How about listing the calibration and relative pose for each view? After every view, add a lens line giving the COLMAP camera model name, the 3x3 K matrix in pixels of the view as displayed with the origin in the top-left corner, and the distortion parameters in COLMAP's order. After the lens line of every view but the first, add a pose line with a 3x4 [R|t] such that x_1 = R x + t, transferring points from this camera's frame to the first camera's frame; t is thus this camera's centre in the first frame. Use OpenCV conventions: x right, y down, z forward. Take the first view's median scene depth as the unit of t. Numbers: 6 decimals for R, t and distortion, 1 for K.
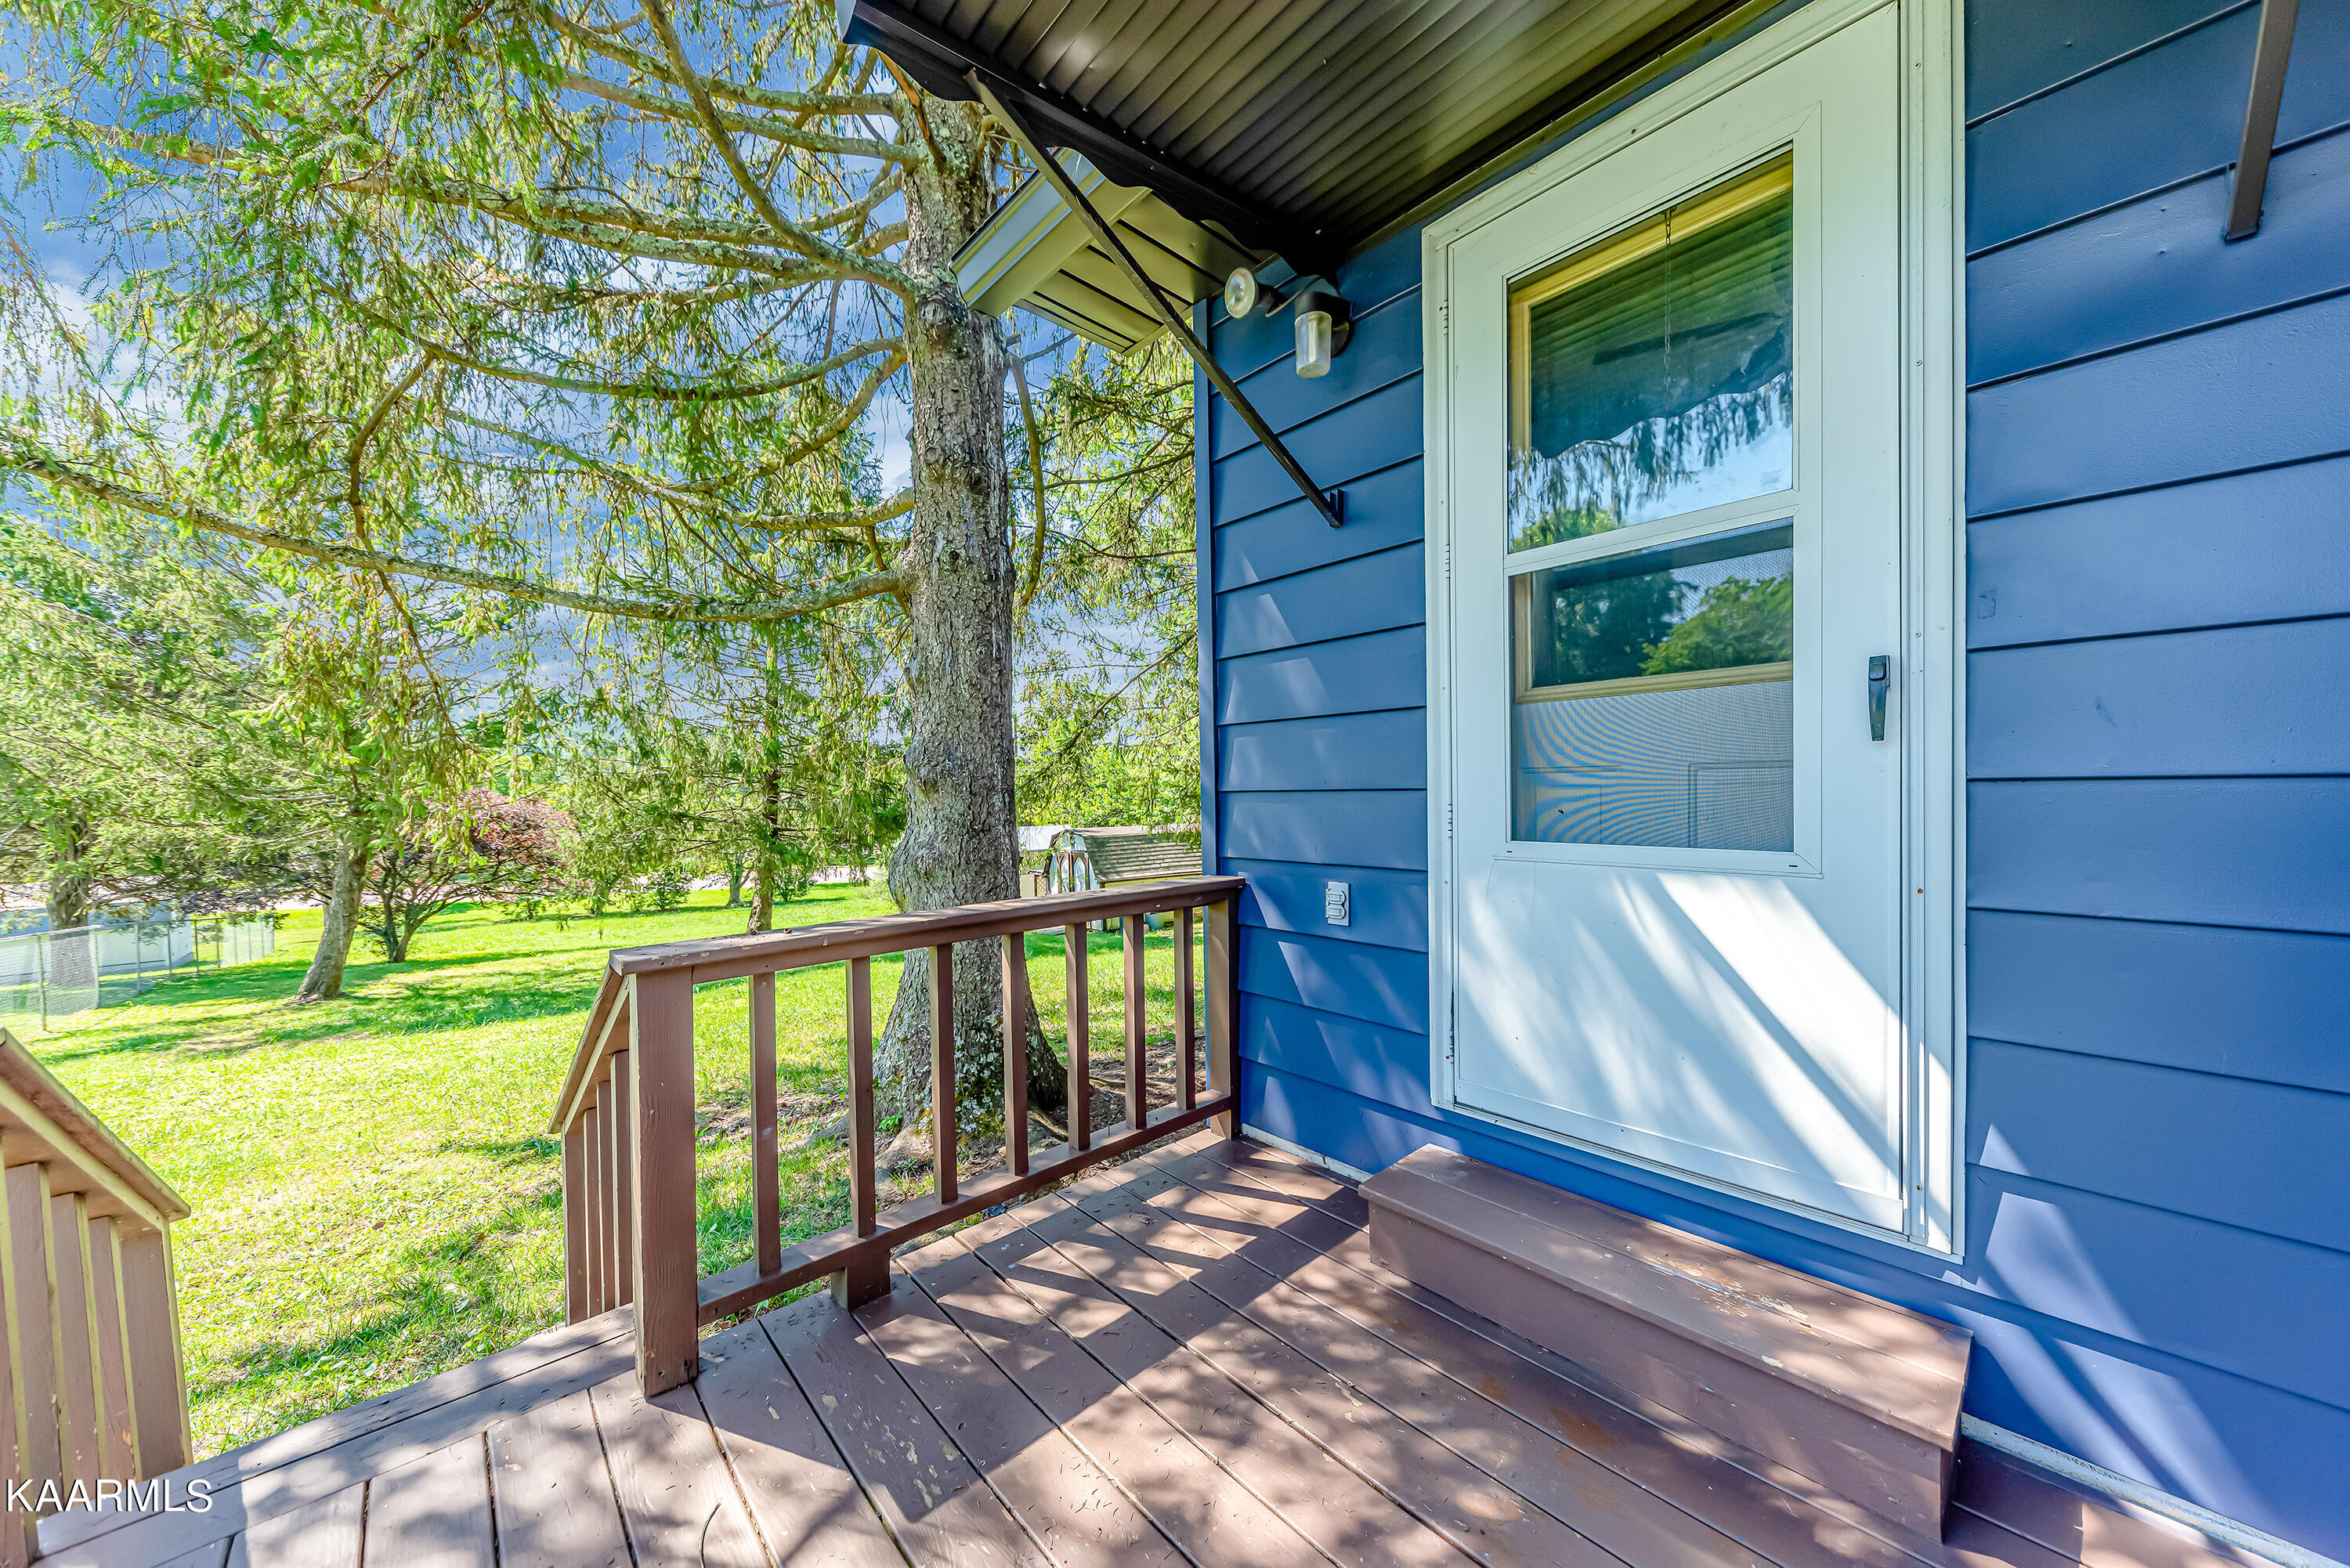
lens RADIAL K [[790.6, 0, 1178.4], [0, 790.6, 811.6], [0, 0, 1]] dist [0.000132, -0.002818]
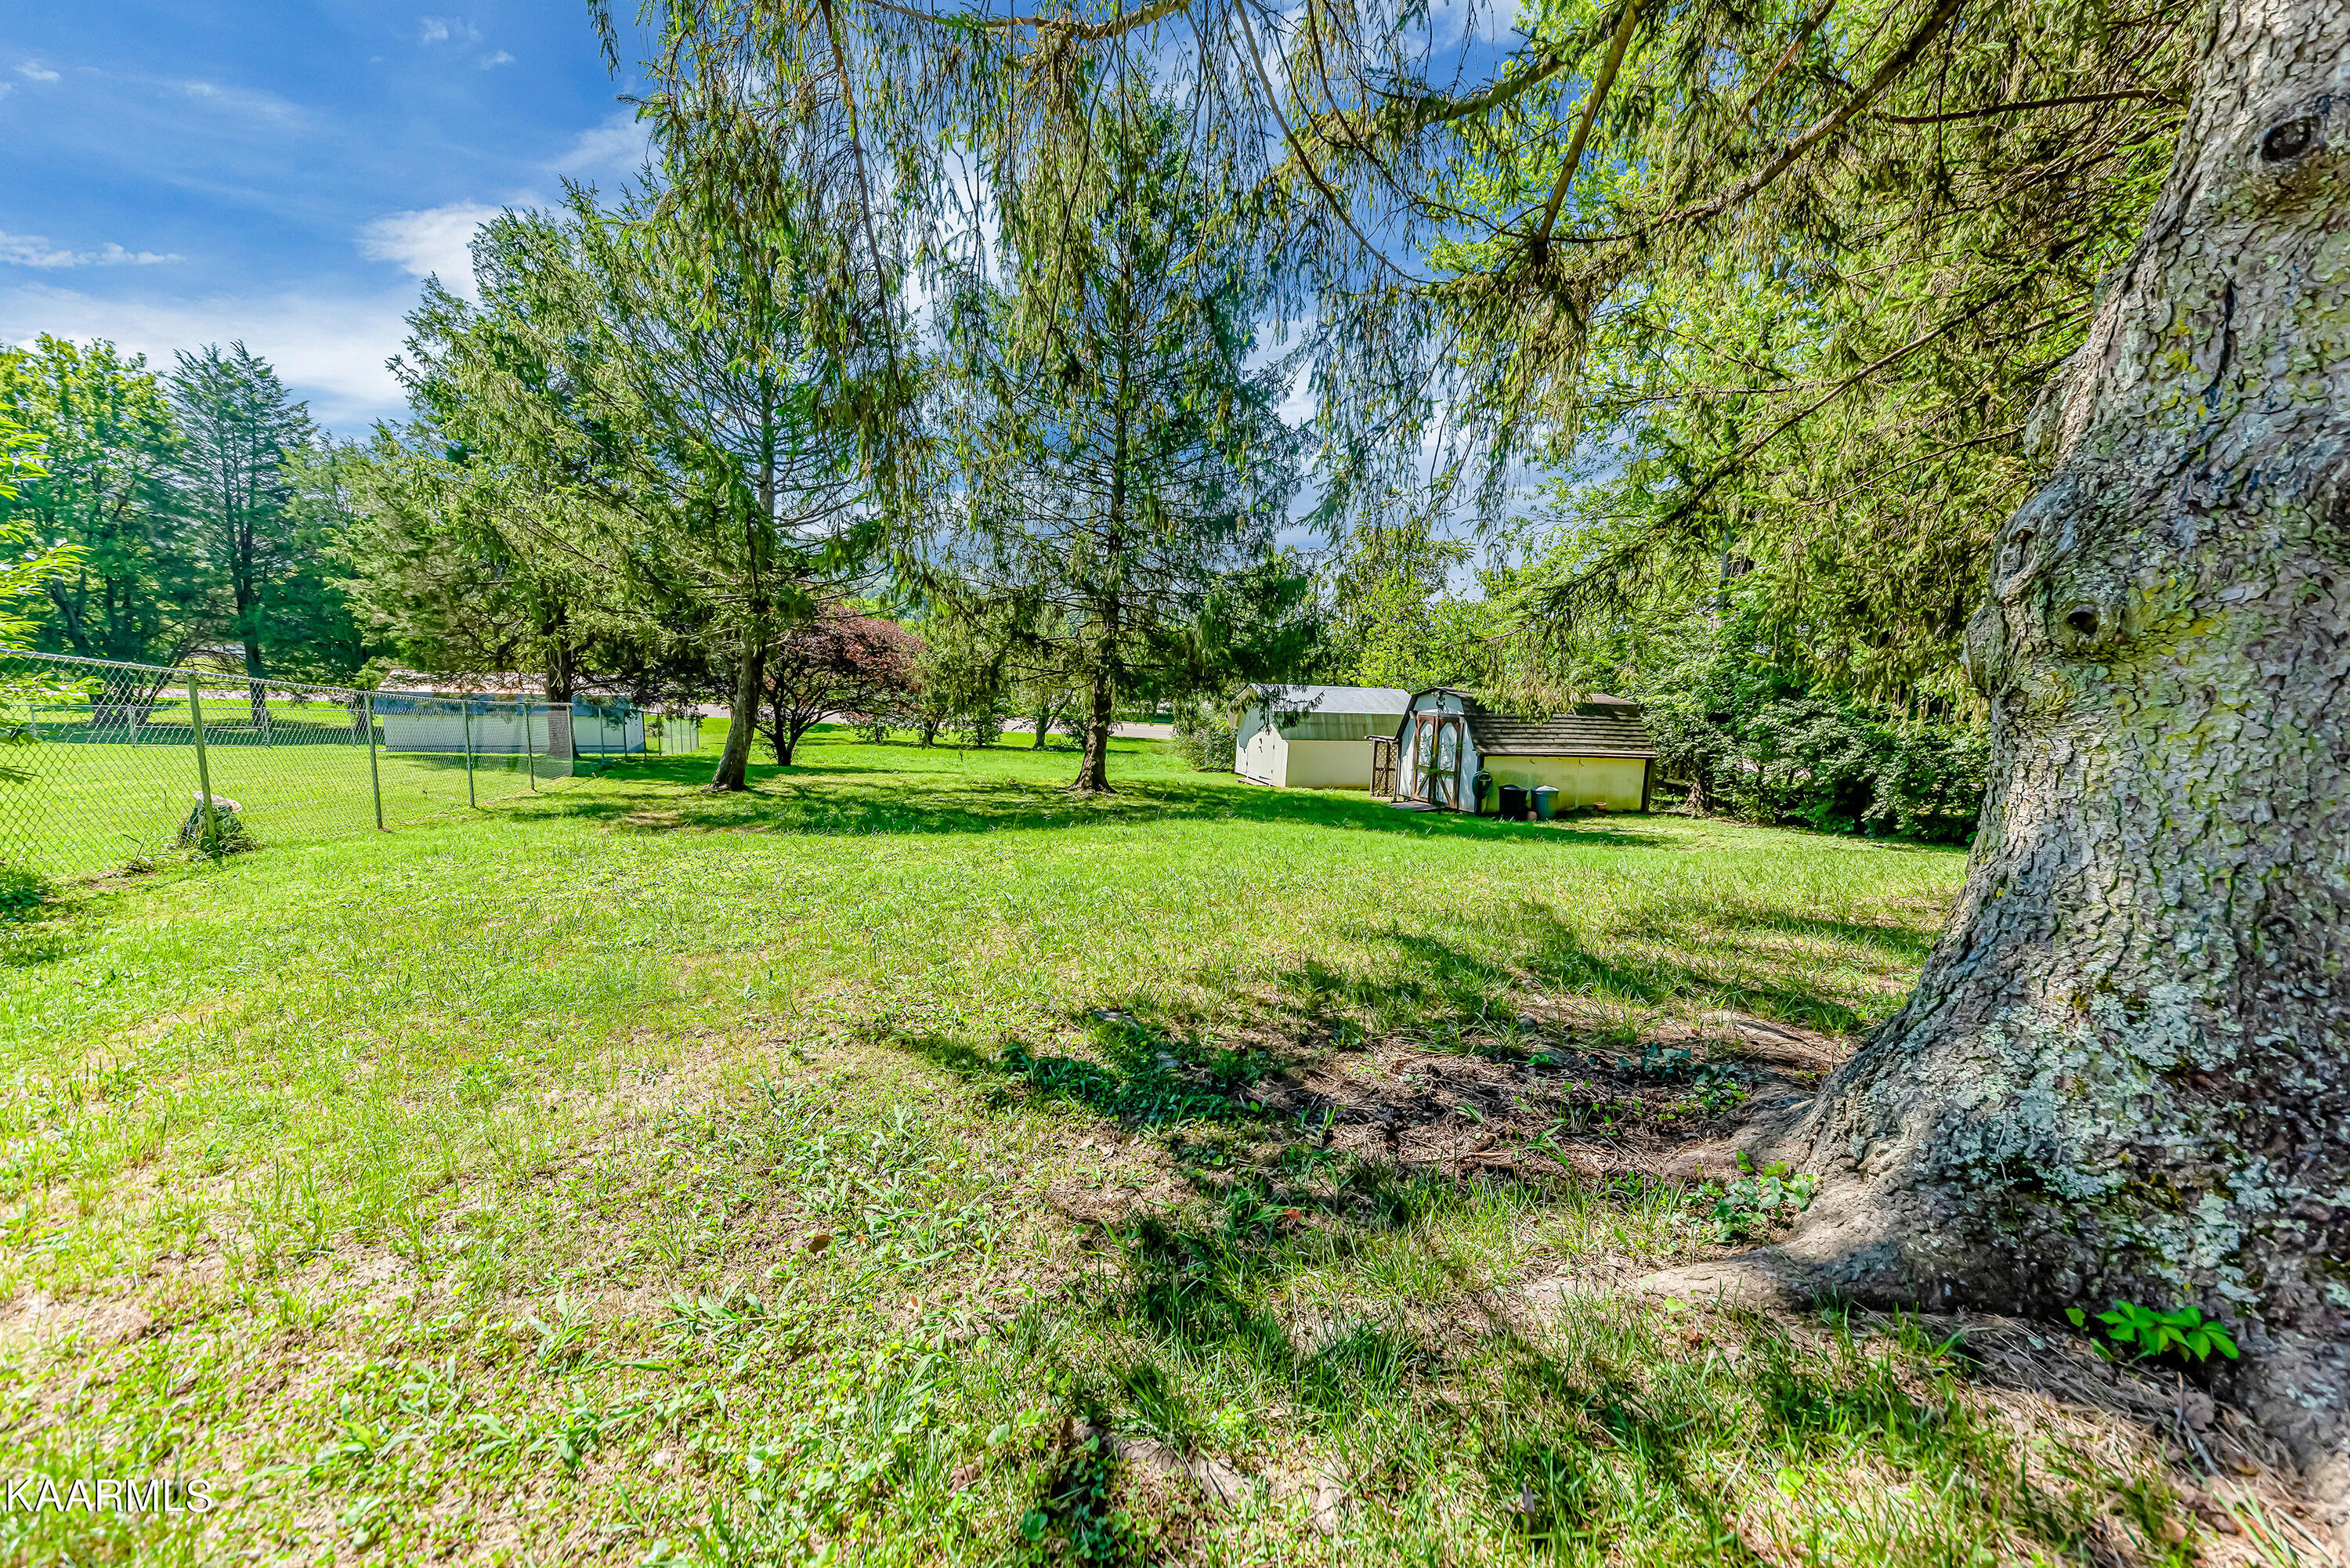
lens RADIAL K [[816.1, 0, 1175.0], [0, 816.1, 784.0], [0, 0, 1]] dist [0.019840, 0.000035]
pose [[0.941946, 0.108280, -0.317826, -0.135186], [-0.069536, 0.988961, 0.130844, 0.034546], [0.328485, -0.101147, 0.939078, 0.124798]]
